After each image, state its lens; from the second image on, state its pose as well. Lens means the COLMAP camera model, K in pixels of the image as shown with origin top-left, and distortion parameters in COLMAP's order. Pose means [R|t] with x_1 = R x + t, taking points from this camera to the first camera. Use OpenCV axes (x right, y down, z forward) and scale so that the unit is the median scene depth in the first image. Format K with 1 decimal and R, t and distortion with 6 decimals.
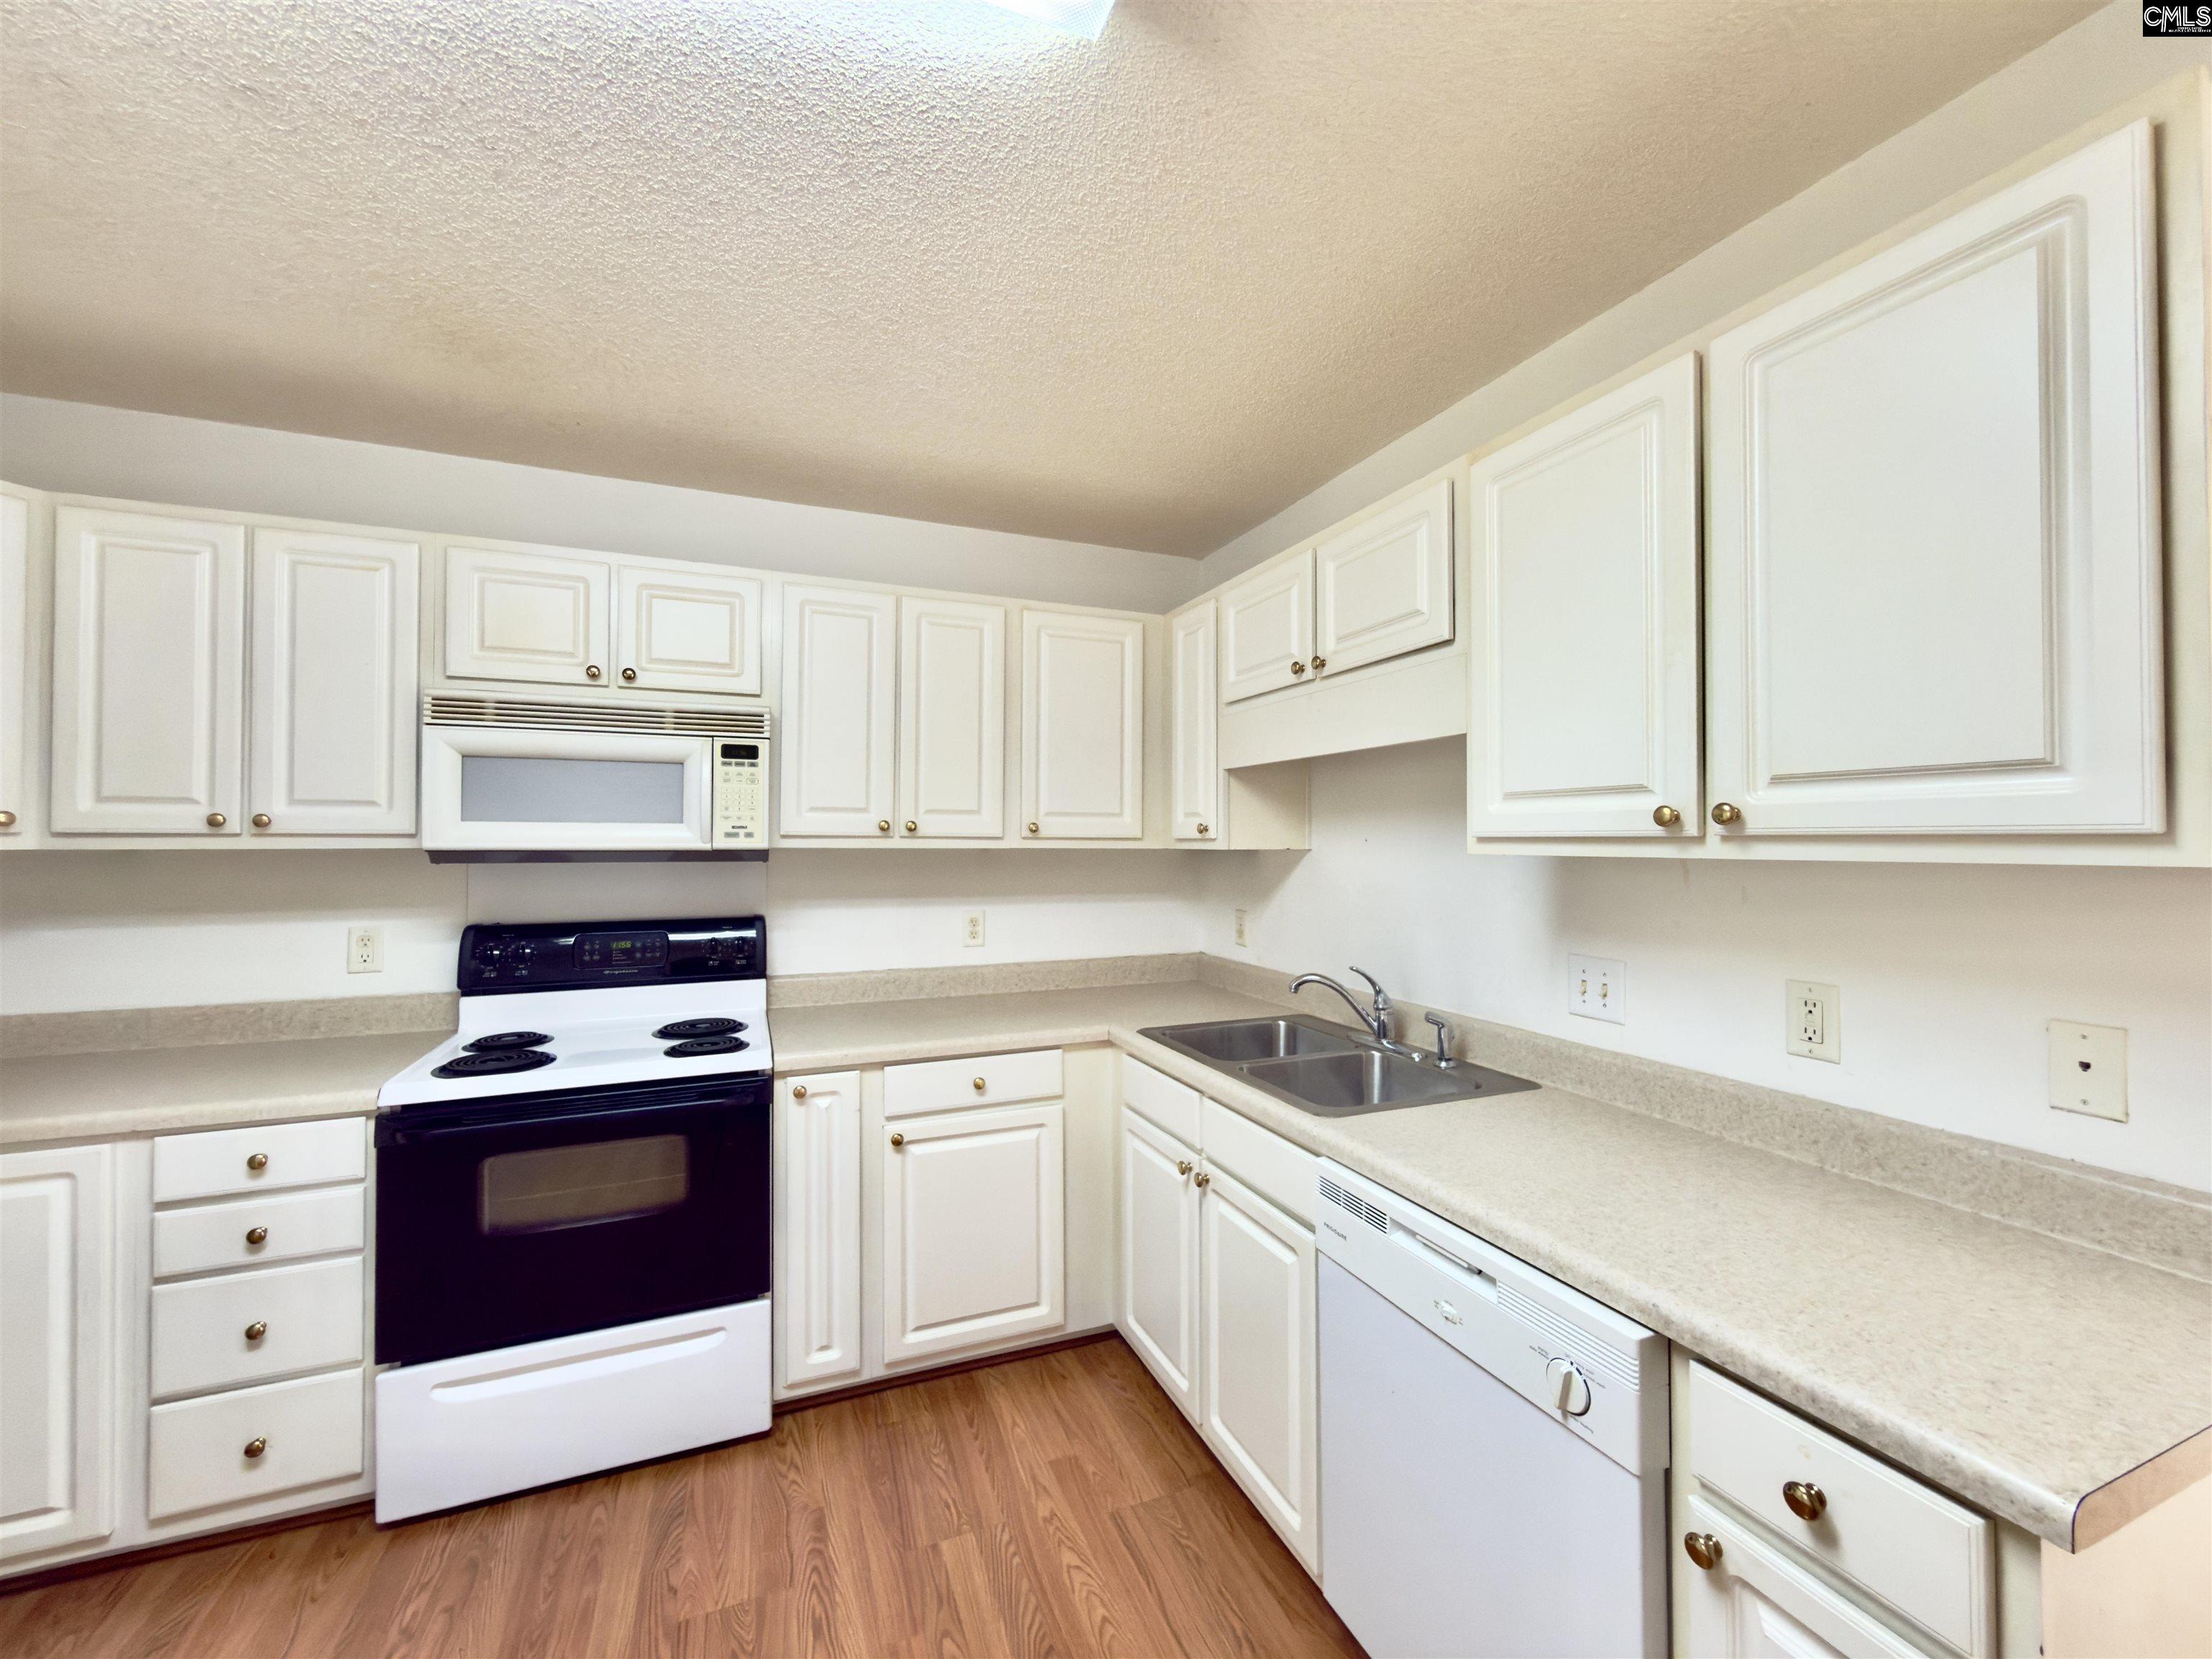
lens RADIAL K [[882.6, 0, 1098.7], [0, 882.6, 829.7], [0, 0, 1]] dist [-0.003176, -0.000246]
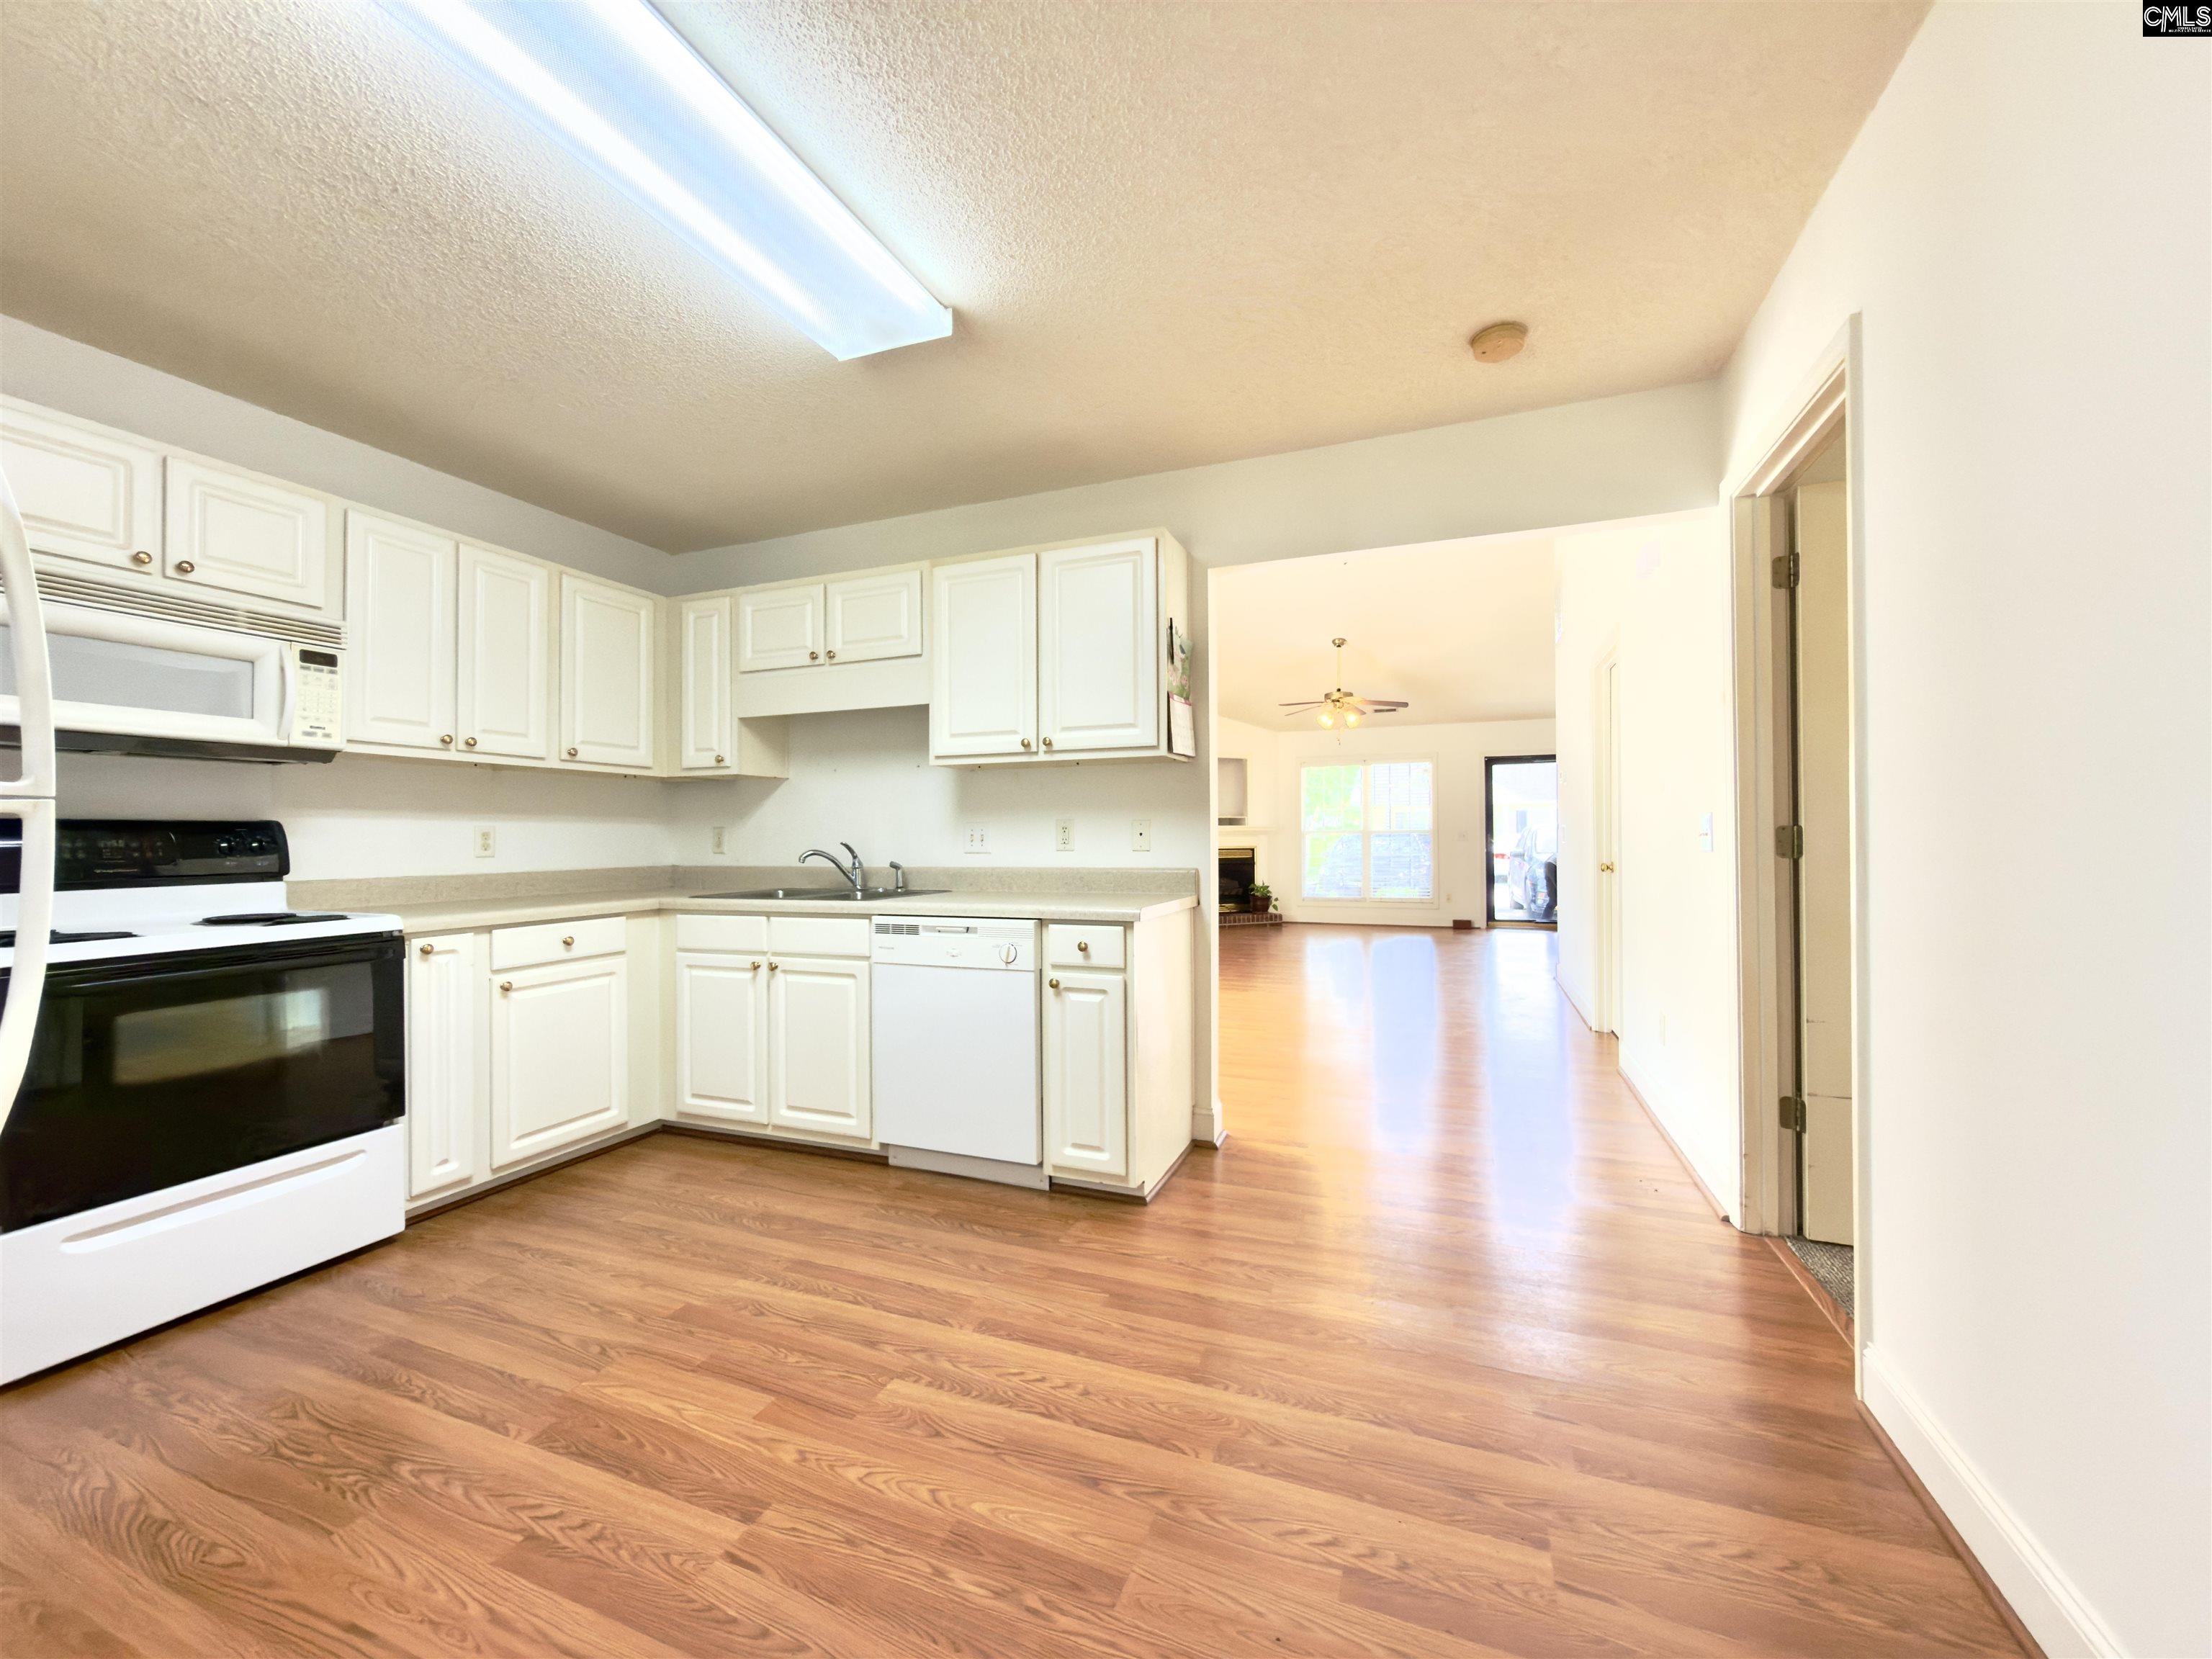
lens RADIAL K [[882.6, 0, 1098.7], [0, 882.6, 829.7], [0, 0, 1]] dist [-0.003176, -0.000246]
pose [[0.698689, 0.002712, 0.715421, -0.526268], [-0.004368, 0.999990, 0.000475, 0.122385], [-0.715413, -0.003457, 0.698694, -0.464633]]
